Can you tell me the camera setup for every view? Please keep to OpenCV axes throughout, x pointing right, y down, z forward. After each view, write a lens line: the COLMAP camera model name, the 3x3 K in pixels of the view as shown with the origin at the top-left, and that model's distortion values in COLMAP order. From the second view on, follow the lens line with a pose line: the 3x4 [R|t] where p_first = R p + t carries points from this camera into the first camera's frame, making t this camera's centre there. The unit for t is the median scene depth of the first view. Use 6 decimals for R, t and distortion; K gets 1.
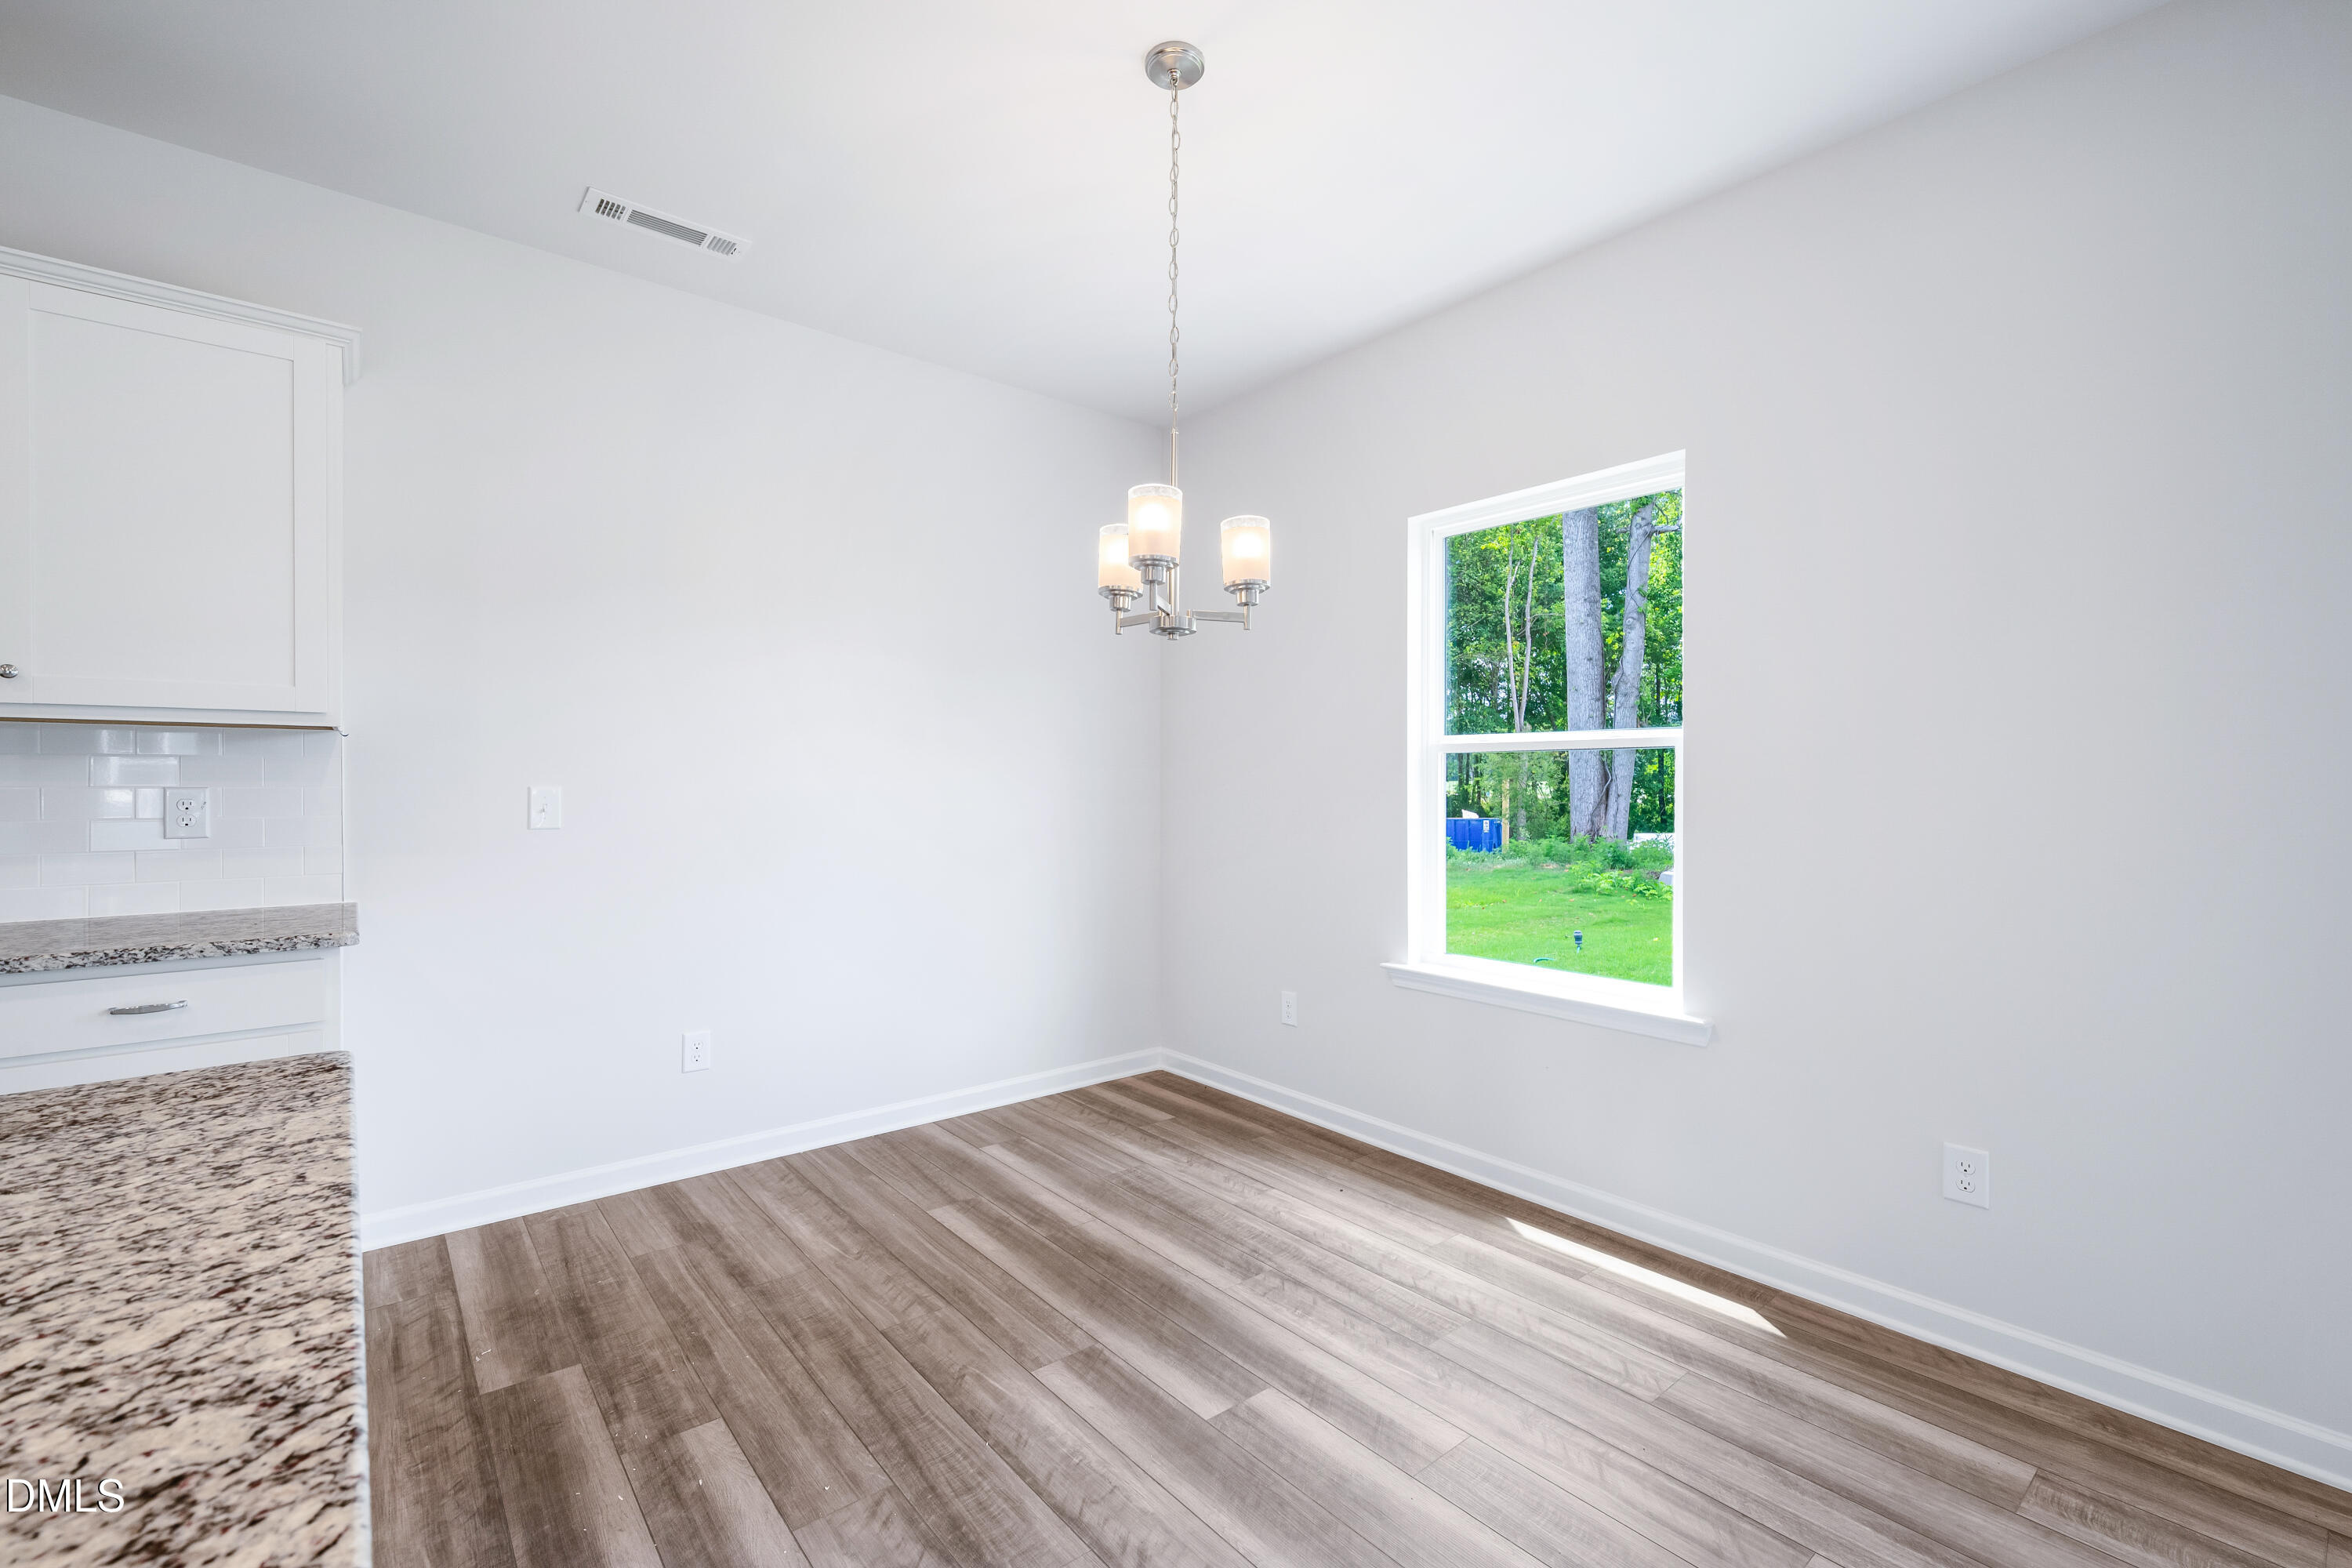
lens RADIAL K [[992.8, 0, 1168.2], [0, 992.8, 780.0], [0, 0, 1]] dist [-0.002362, -0.000049]
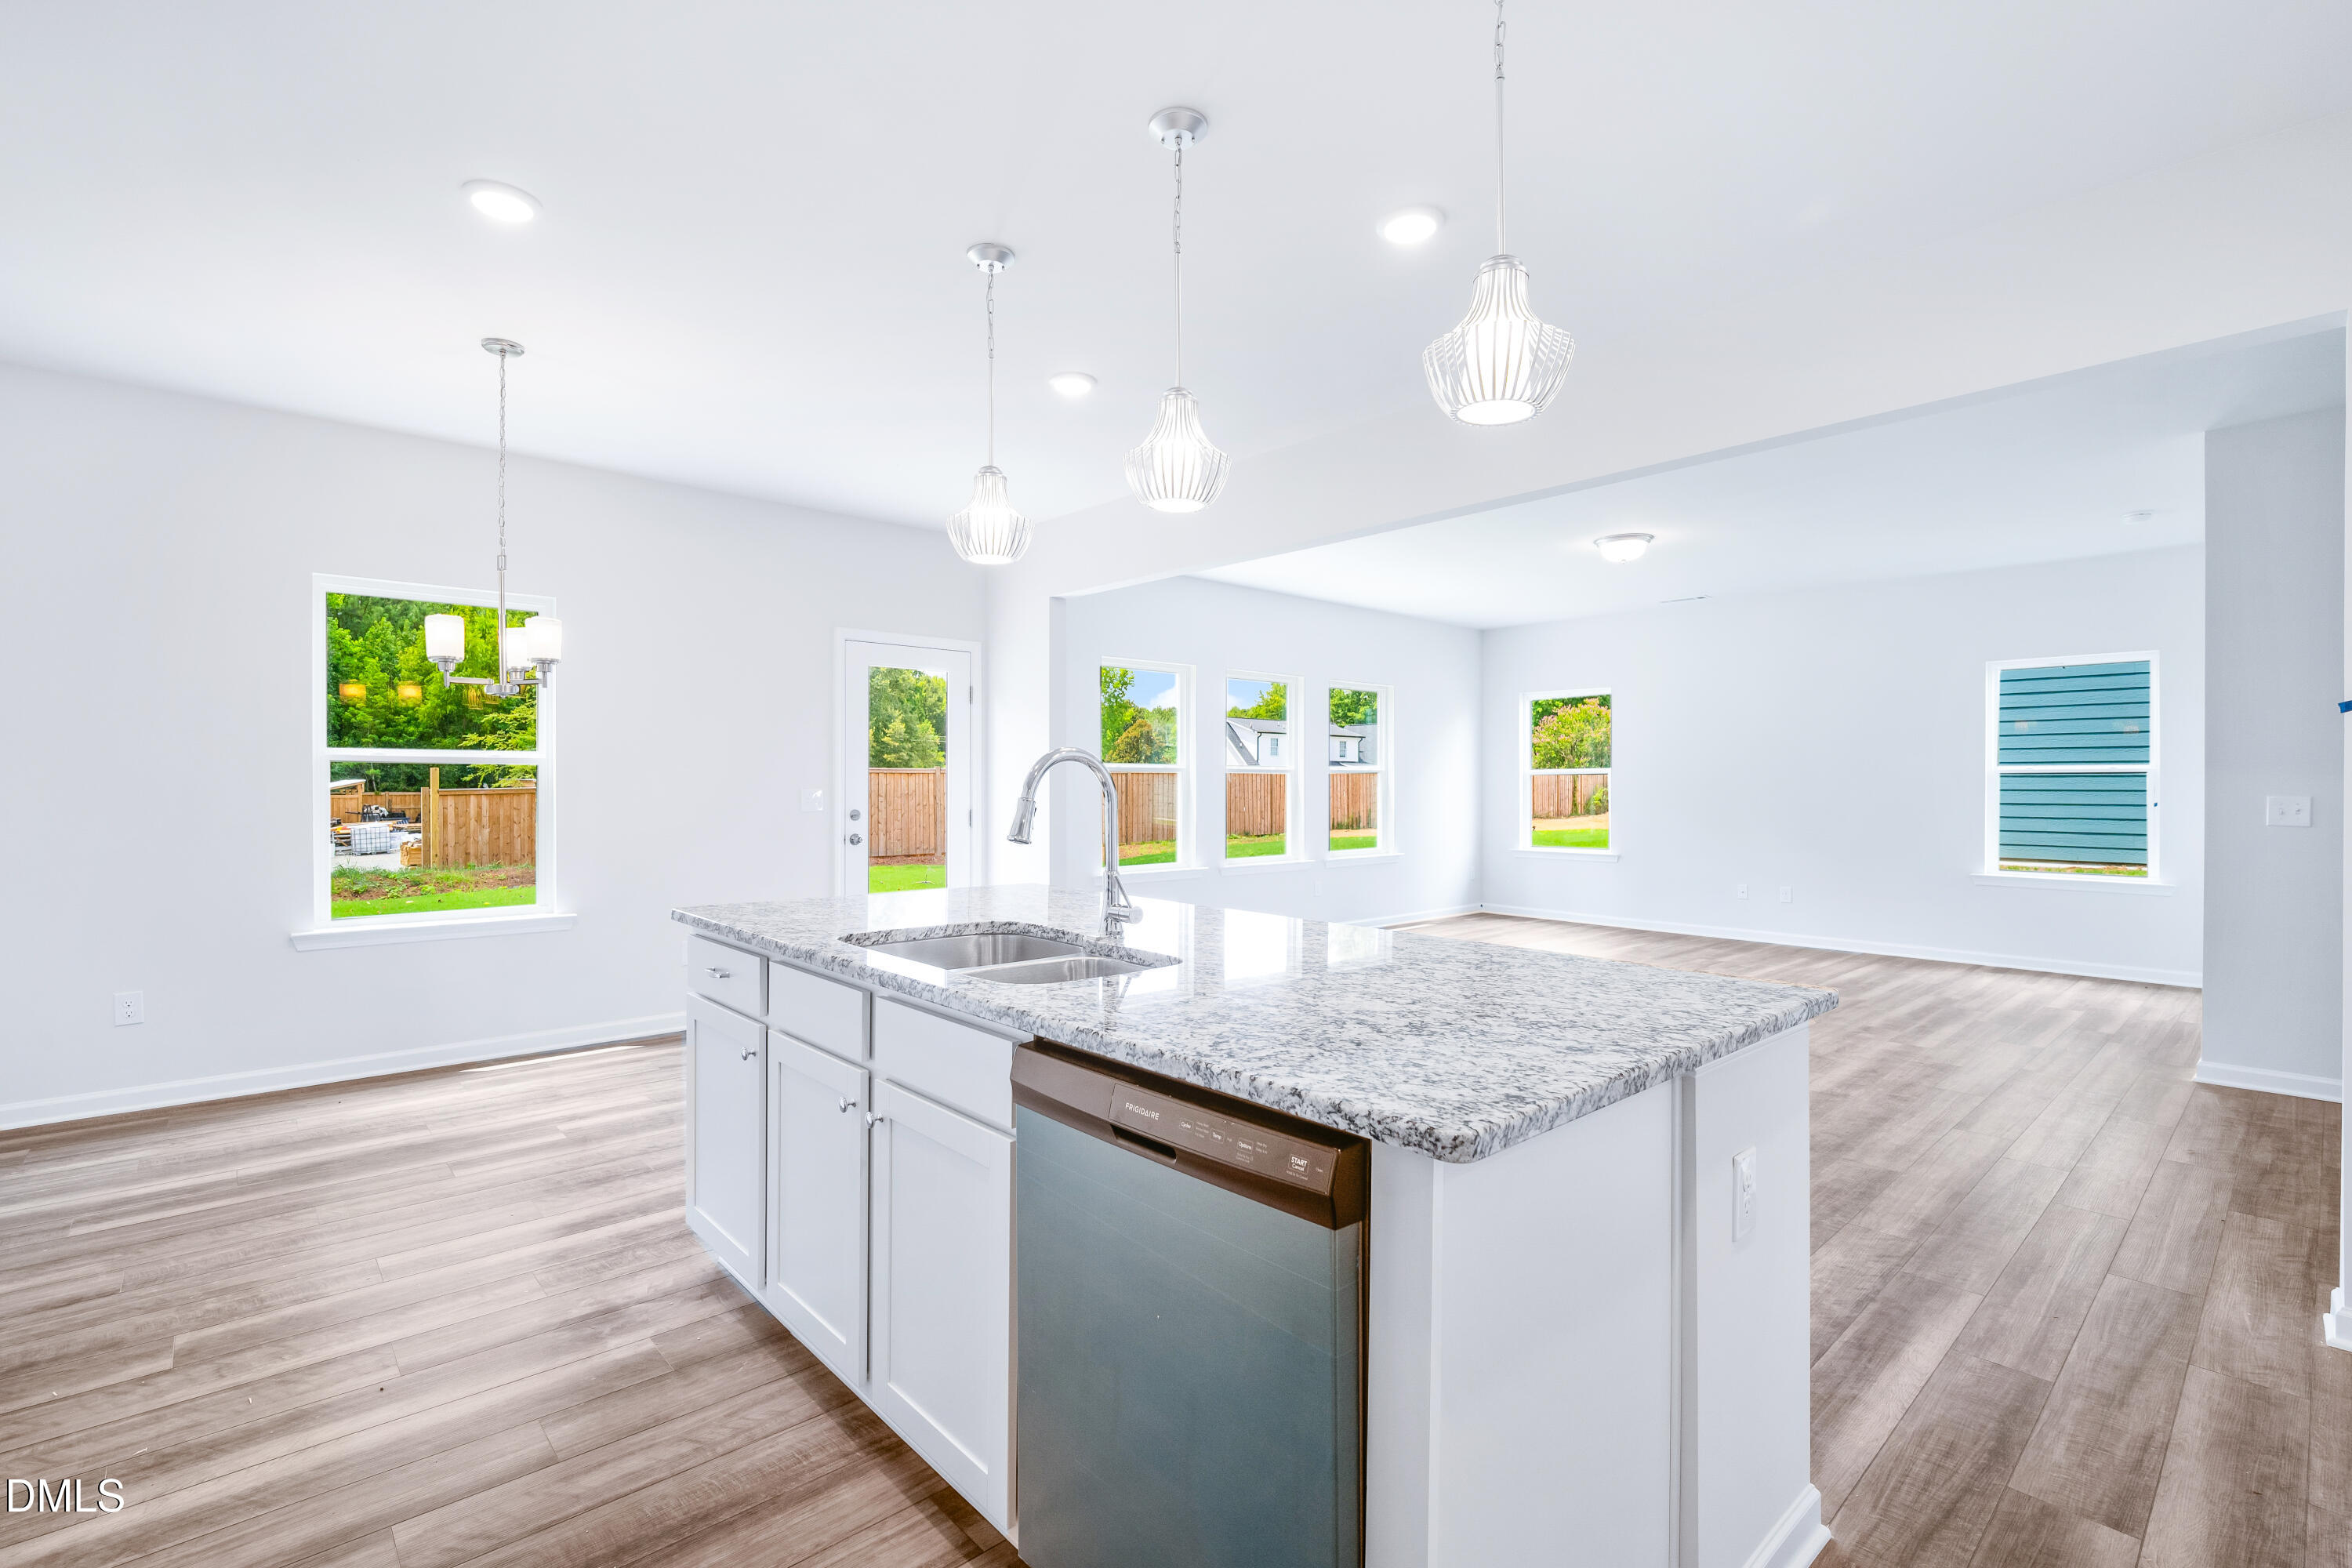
lens RADIAL K [[1060.0, 0, 1170.6], [0, 1060.0, 770.3], [0, 0, 1]] dist [-0.003347, 0.000012]
pose [[-0.041947, 0.007252, 0.999094, -1.477856], [-0.004927, 0.999960, -0.007465, -0.009204], [-0.999108, -0.005235, -0.041909, -0.007701]]
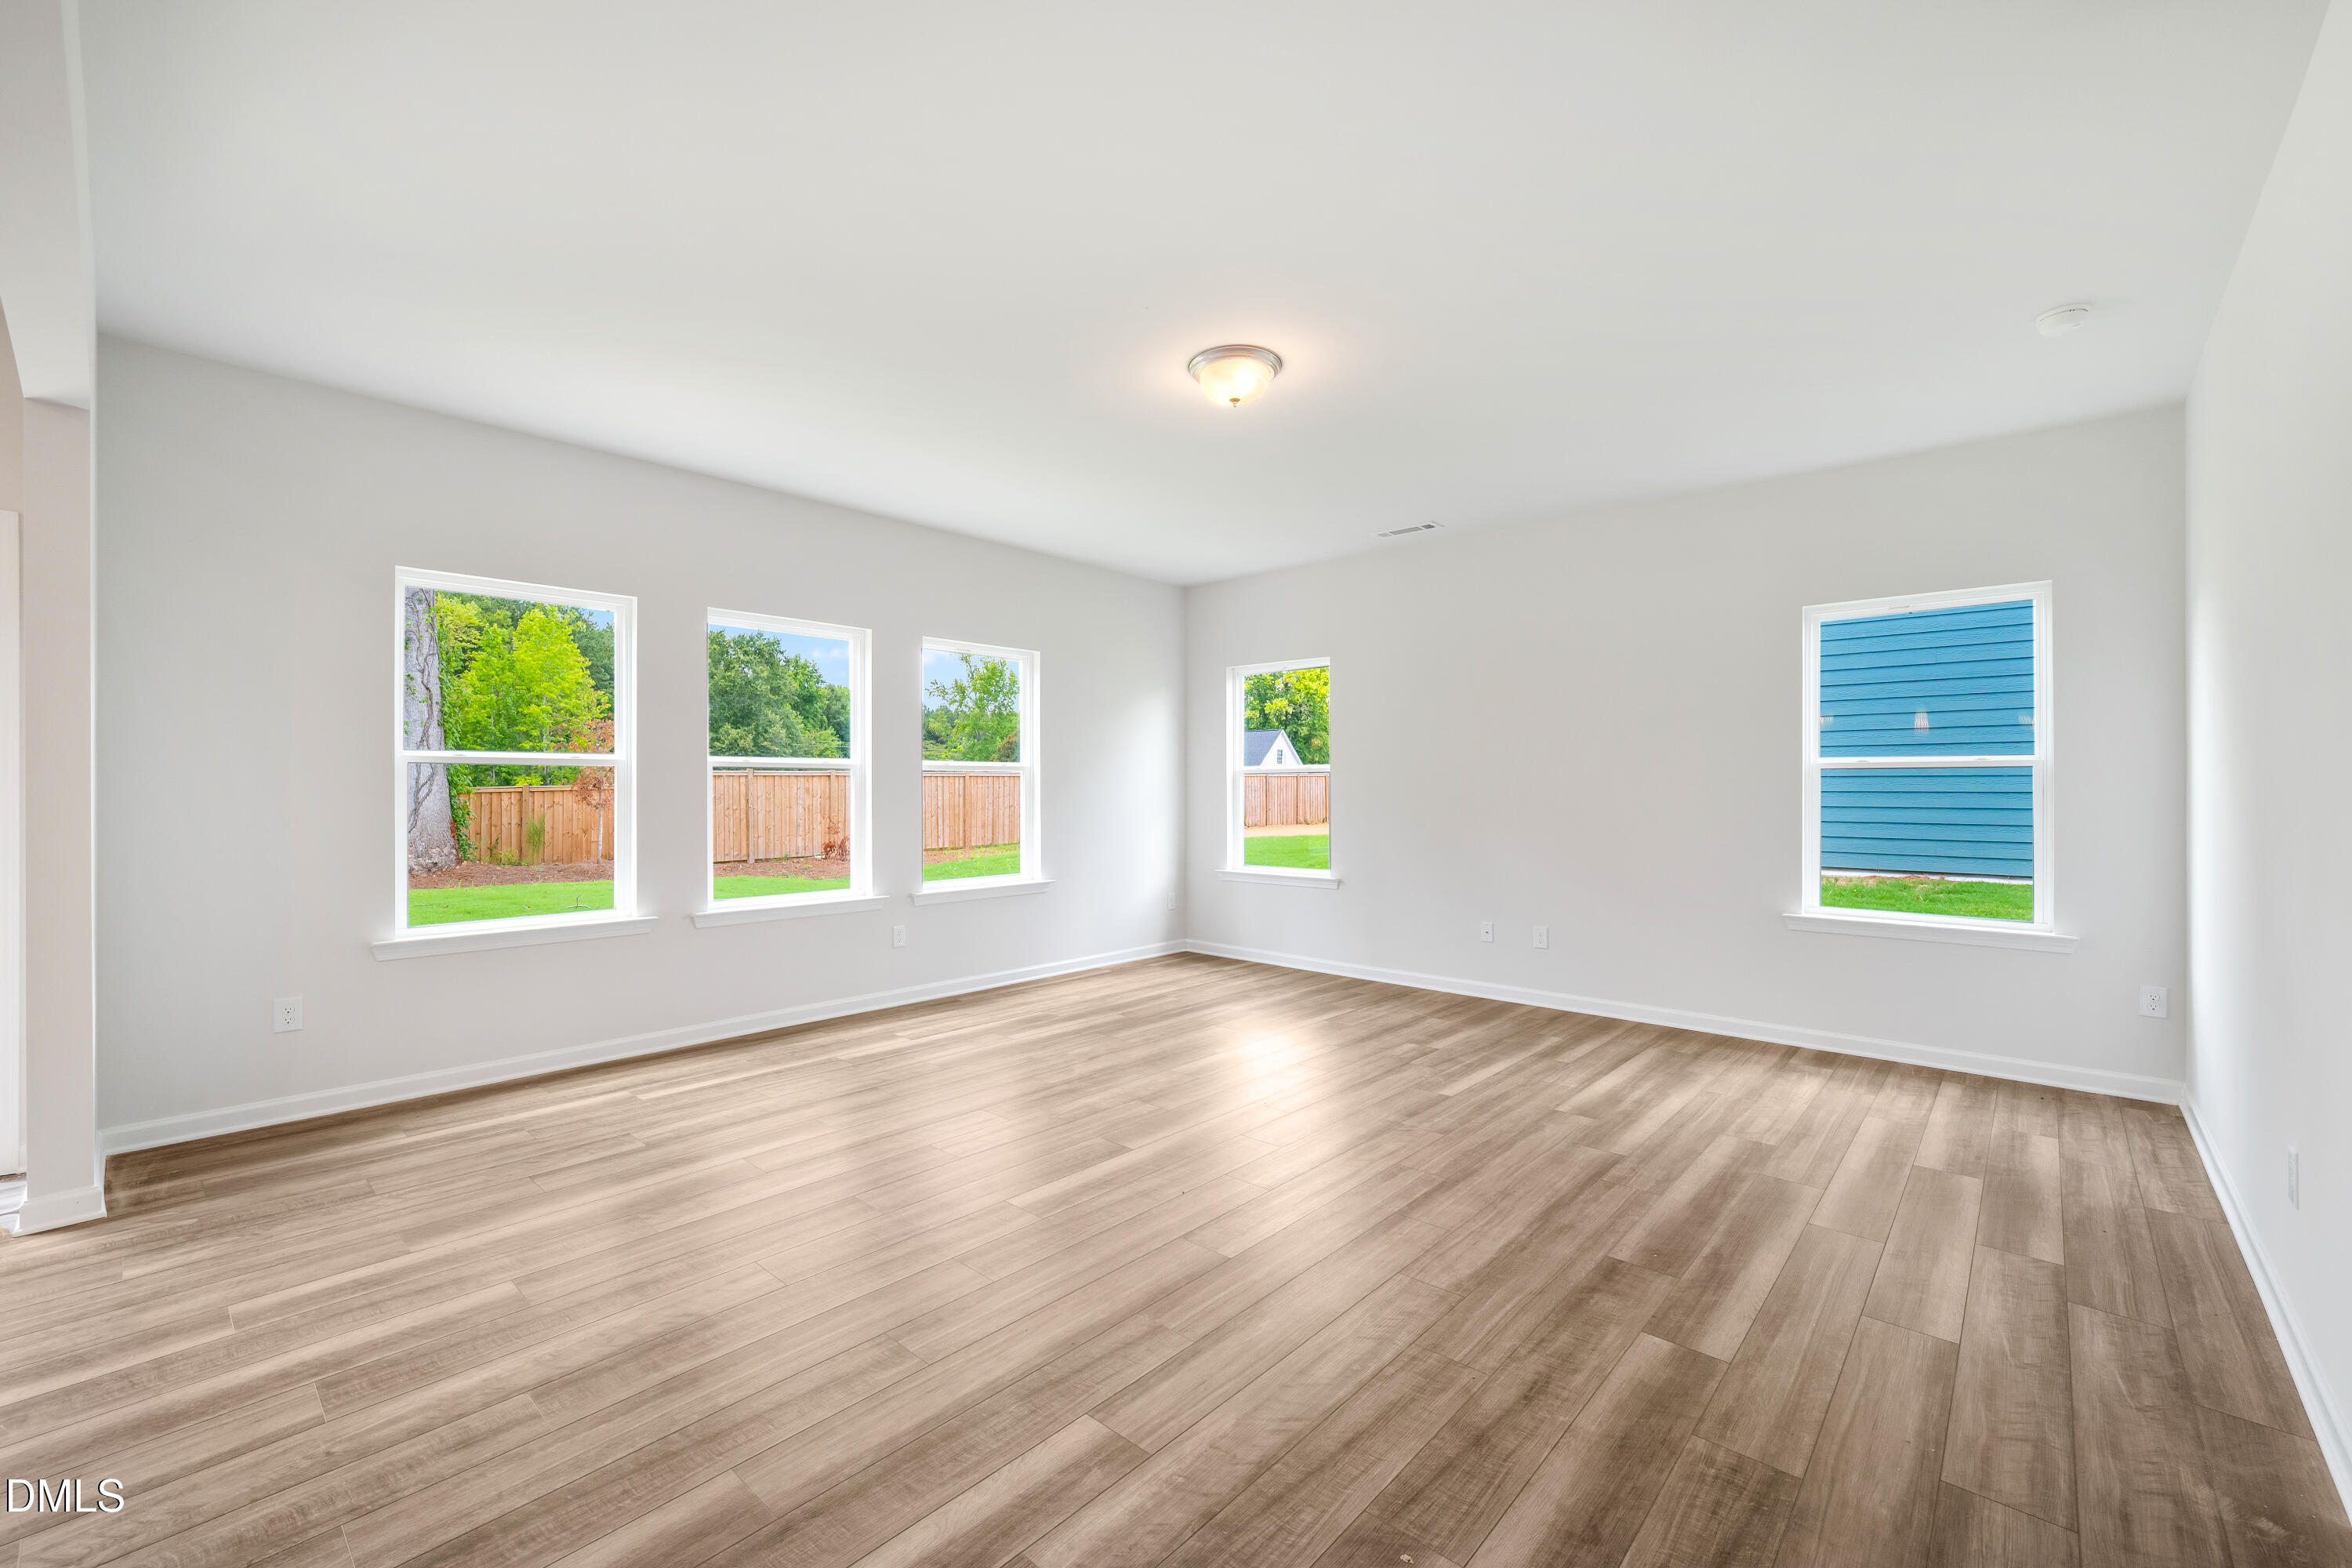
lens RADIAL K [[992.8, 0, 1161.0], [0, 992.8, 779.8], [0, 0, 1]] dist [-0.002362, -0.000049]
pose [[-0.151545, 0.001196, 0.988450, -0.339723], [-0.002079, 0.999997, -0.001529, -0.004479], [-0.988448, -0.002287, -0.151542, -0.885062]]
